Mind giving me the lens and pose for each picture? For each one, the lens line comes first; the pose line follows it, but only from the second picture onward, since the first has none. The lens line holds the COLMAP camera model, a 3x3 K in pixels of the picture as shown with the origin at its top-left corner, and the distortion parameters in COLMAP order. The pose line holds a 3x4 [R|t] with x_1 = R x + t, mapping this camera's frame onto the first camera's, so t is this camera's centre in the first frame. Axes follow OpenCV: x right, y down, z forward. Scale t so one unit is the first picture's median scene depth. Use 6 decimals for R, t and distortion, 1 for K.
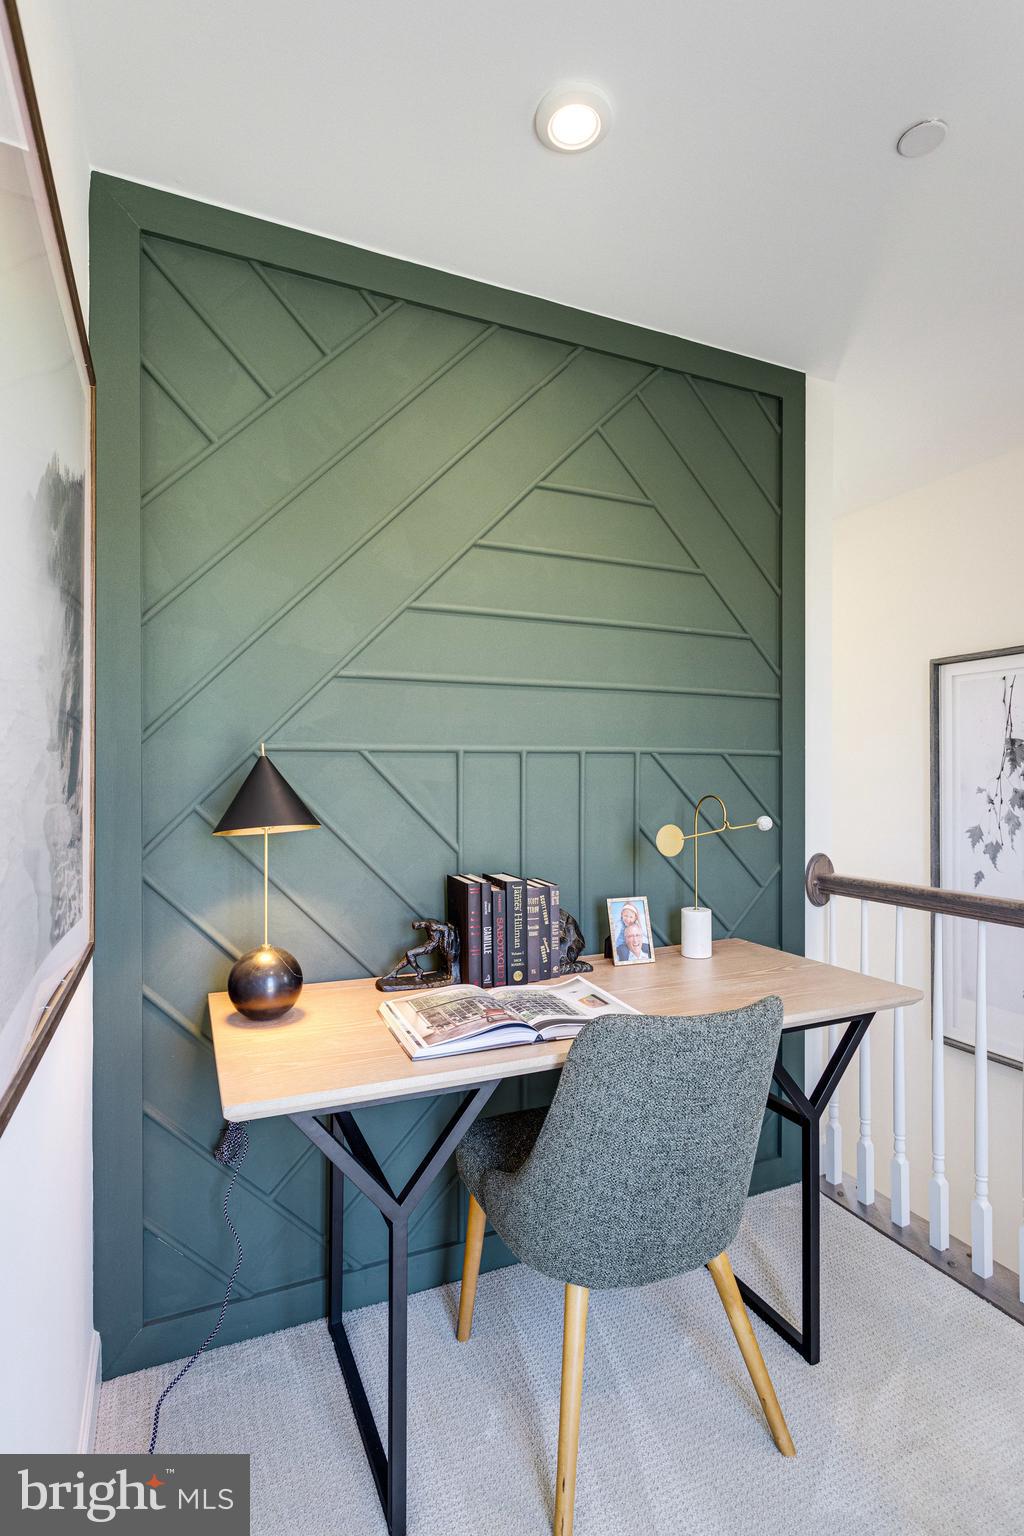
lens RADIAL K [[745.2, 0, 512.4], [0, 745.2, 783.2], [0, 0, 1]] dist [-0.002585, 0.001548]
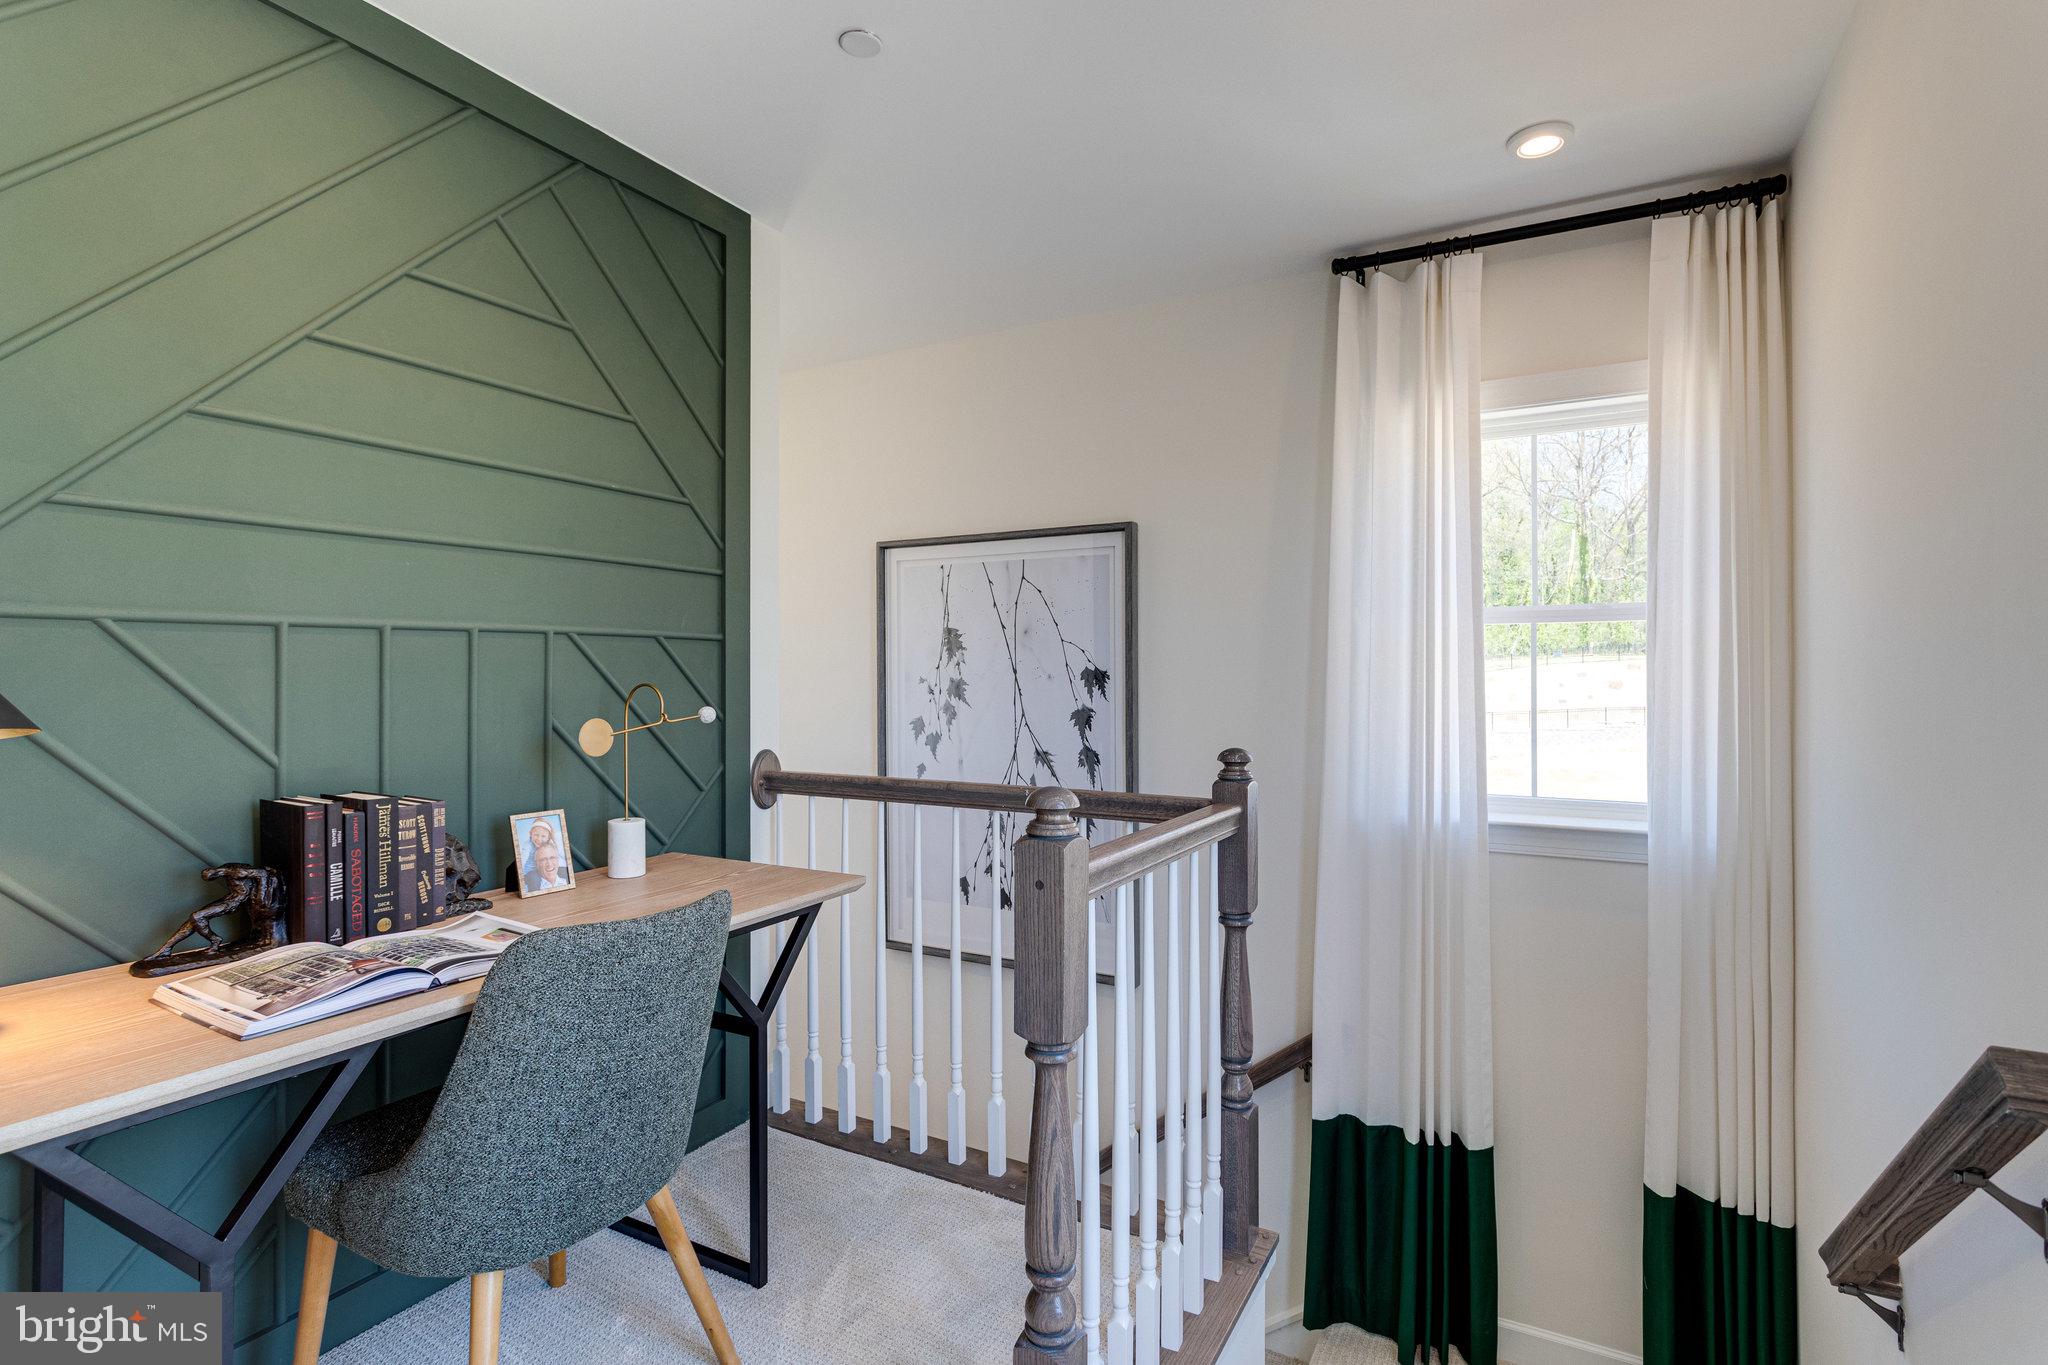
lens RADIAL K [[993.5, 0, 1022.6], [0, 993.5, 681.7], [0, 0, 1]] dist [-0.002585, 0.001548]
pose [[0.798641, -0.002997, 0.601800, -0.077025], [-0.000002, 0.999988, 0.004982, 0.007790], [-0.601808, -0.003980, 0.798631, -0.180511]]
